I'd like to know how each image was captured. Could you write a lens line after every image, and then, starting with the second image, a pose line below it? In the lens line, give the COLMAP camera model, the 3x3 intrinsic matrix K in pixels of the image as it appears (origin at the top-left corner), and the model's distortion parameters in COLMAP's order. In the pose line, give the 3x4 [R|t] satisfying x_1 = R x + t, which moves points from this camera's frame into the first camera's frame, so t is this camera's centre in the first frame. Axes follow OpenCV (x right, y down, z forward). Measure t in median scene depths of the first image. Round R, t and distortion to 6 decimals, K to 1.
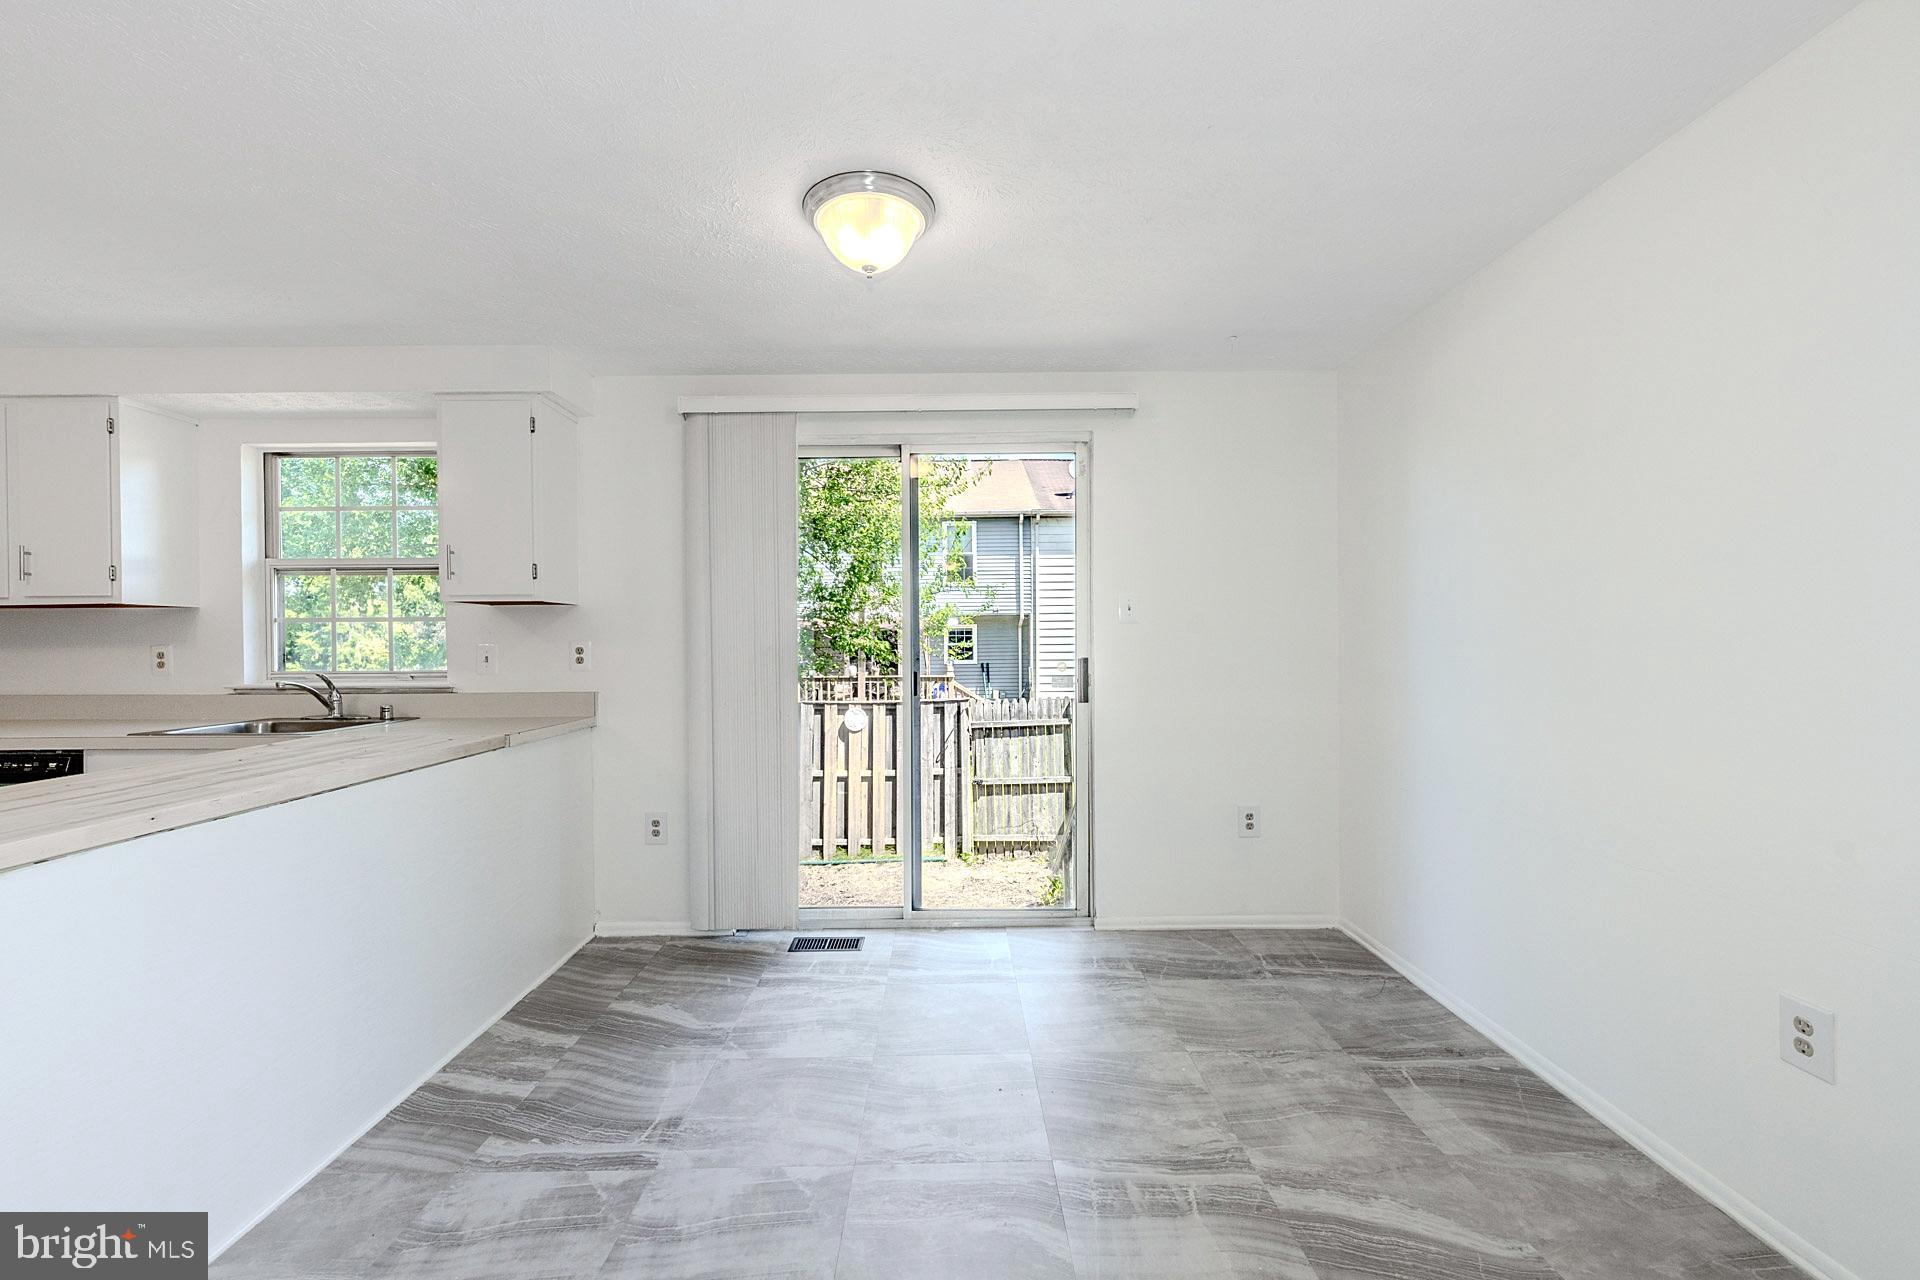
lens RADIAL K [[766.6, 0, 953.8], [0, 766.6, 644.3], [0, 0, 1]] dist [-0.002929, 0.000054]
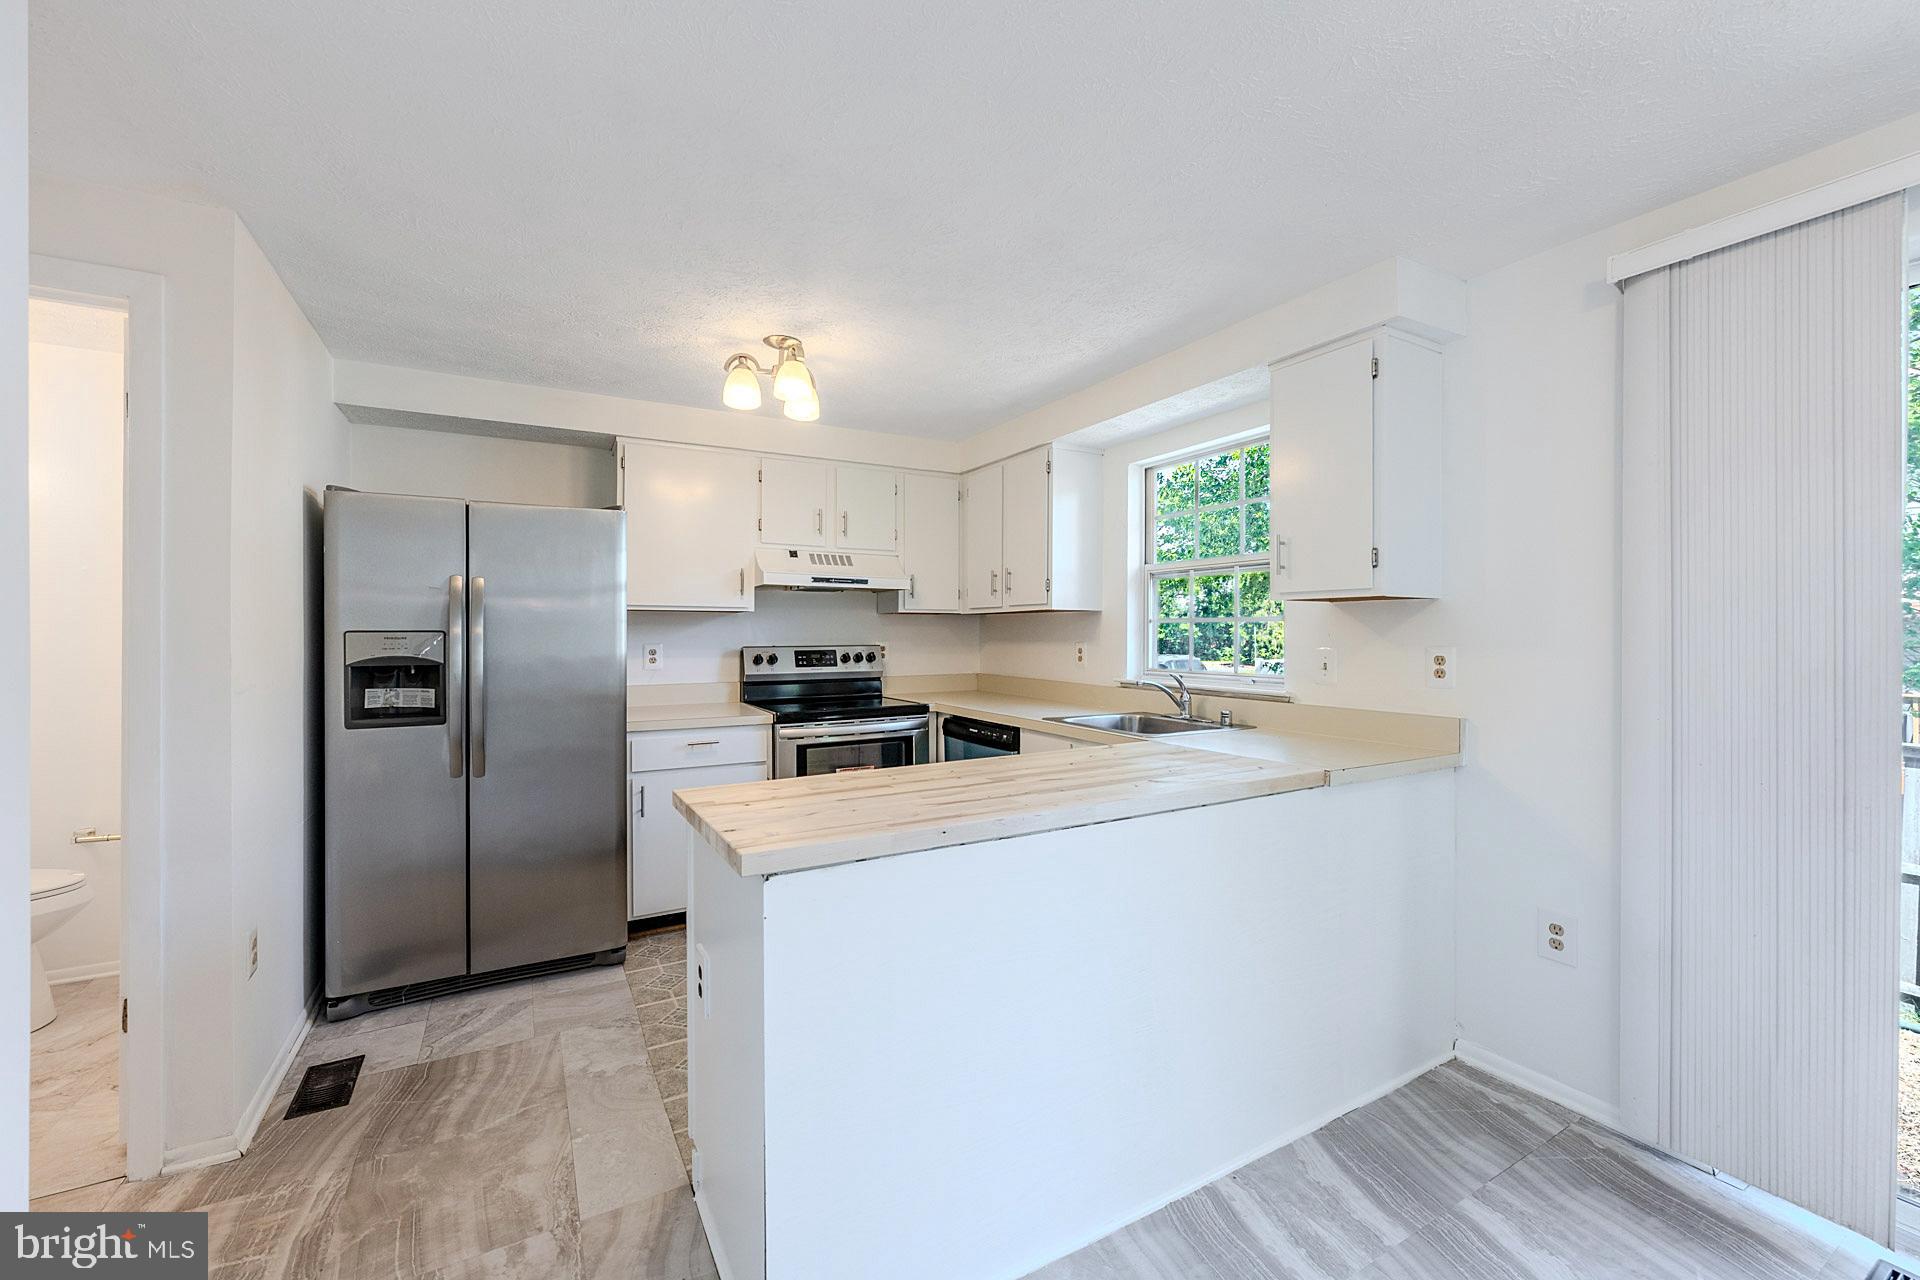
lens RADIAL K [[766.6, 0, 954.6], [0, 766.6, 637.0], [0, 0, 1]] dist [-0.002929, 0.000054]
pose [[0.484638, 0.012618, -0.874624, -0.073211], [-0.007197, 0.999920, 0.010437, -0.019558], [0.874685, 0.001237, 0.484690, 0.243569]]
